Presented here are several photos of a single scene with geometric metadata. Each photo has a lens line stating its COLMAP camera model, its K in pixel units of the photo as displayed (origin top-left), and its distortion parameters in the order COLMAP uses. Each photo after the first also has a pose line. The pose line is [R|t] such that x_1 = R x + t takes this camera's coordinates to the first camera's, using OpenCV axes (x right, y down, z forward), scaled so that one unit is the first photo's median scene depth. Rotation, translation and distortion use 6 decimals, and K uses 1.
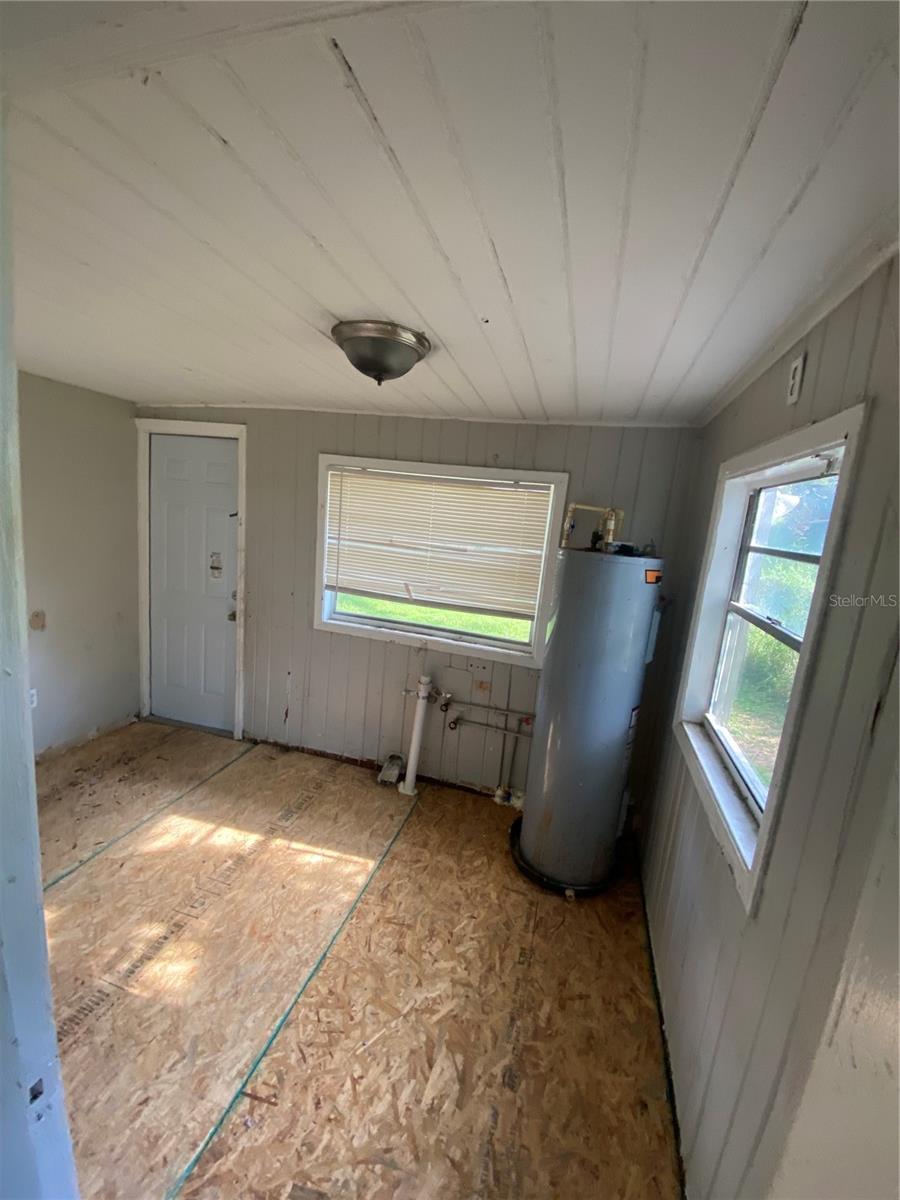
lens RADIAL K [[488.6, 0, 447.1], [0, 488.6, 603.2], [0, 0, 1]] dist [-0.004854, -0.006848]
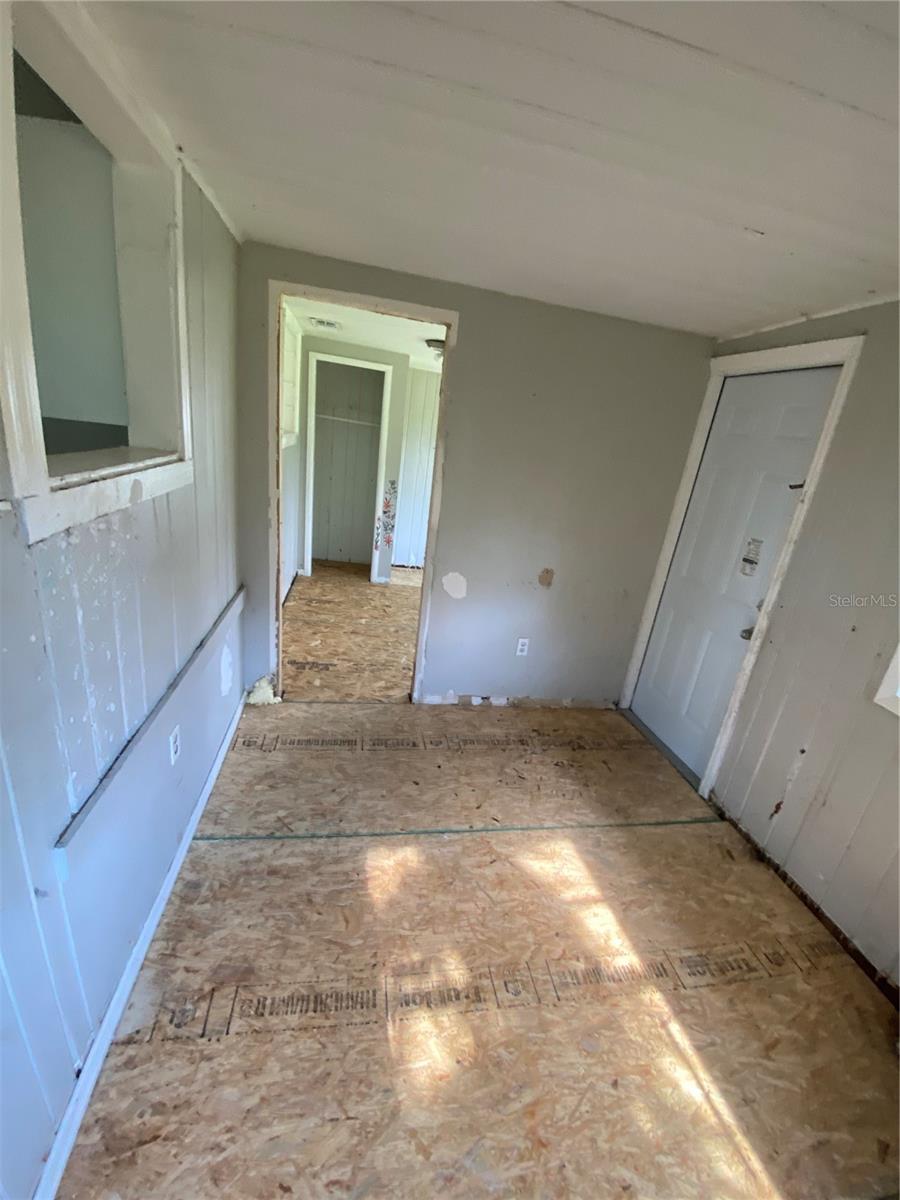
lens RADIAL K [[488.6, 0, 458.1], [0, 488.6, 593.5], [0, 0, 1]] dist [-0.004854, -0.006848]
pose [[0.436667, 0.248738, -0.864553, -0.040553], [-0.248934, 0.956901, 0.149575, -0.030219], [0.864496, 0.149902, 0.479767, 0.329205]]
